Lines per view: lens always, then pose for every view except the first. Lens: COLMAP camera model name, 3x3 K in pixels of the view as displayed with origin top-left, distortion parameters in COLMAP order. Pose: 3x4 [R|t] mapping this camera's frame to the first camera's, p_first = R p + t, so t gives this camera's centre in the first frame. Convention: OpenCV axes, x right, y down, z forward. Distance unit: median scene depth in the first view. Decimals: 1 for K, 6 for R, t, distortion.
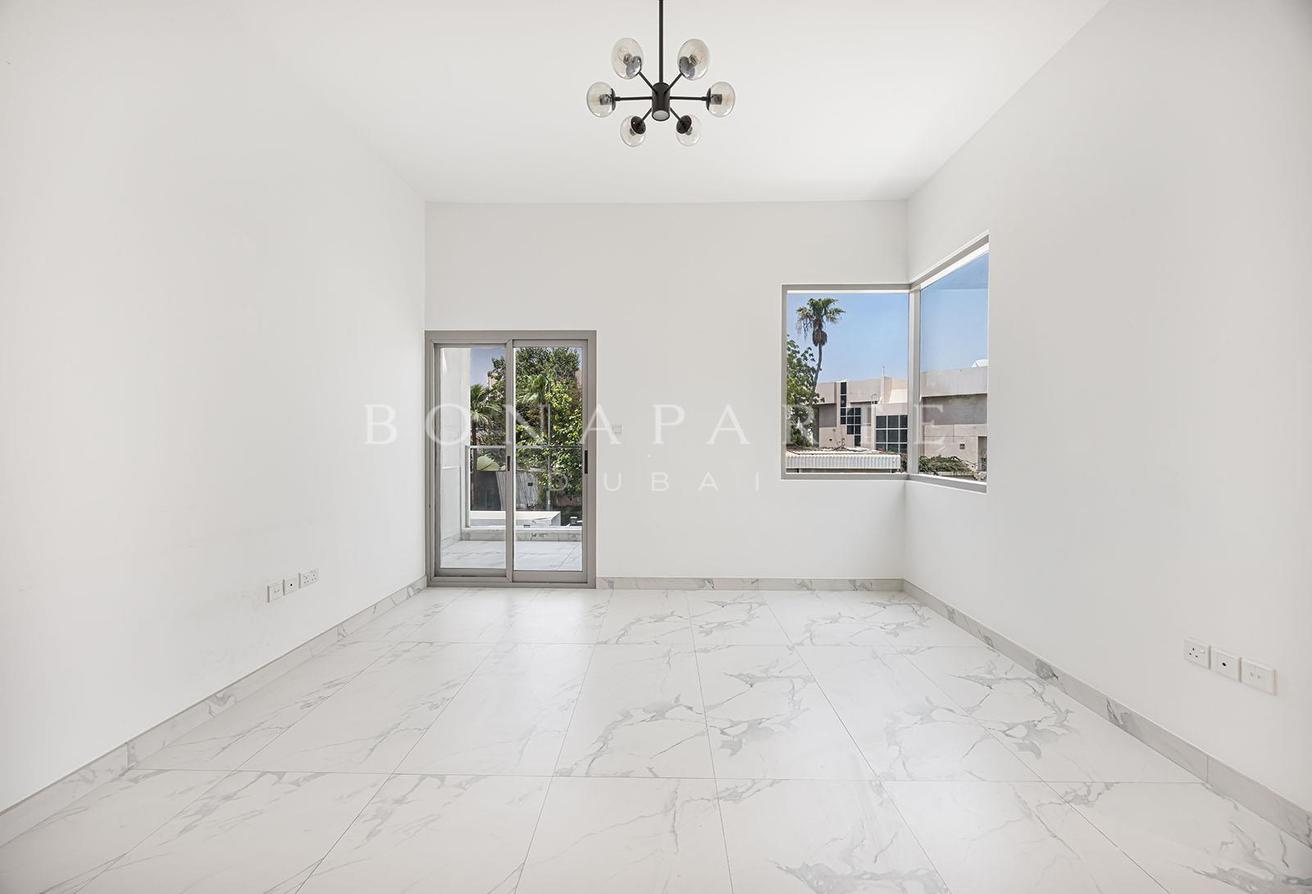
lens RADIAL K [[513.6, 0, 657.3], [0, 513.6, 447.5], [0, 0, 1]] dist [-0.000997, 0.001008]
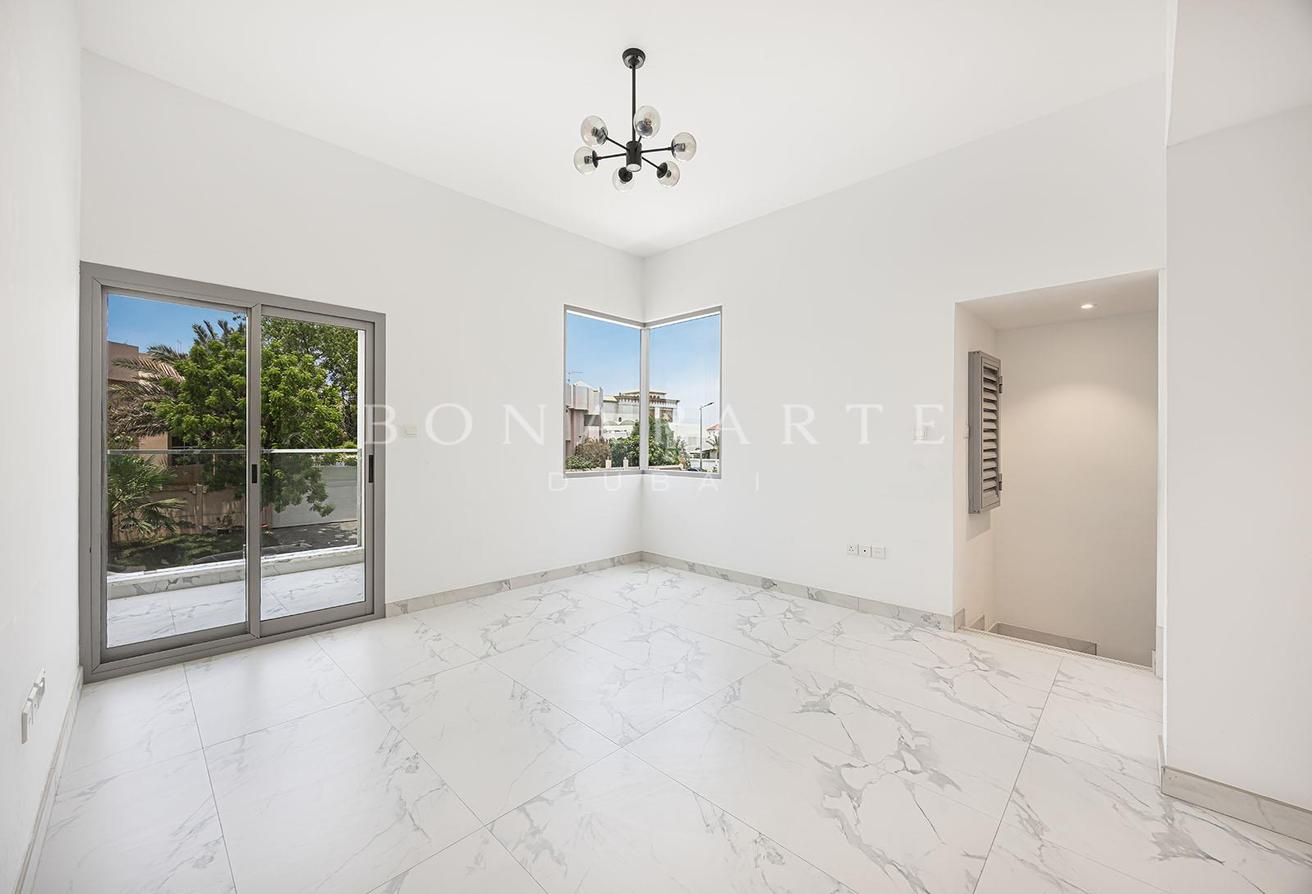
lens RADIAL K [[513.6, 0, 671.4], [0, 513.6, 446.2], [0, 0, 1]] dist [-0.000997, 0.001008]
pose [[0.669197, -0.001897, 0.743082, -0.428044], [0.007869, 0.999959, -0.004535, -0.000357], [-0.743043, 0.008882, 0.669185, 0.079919]]
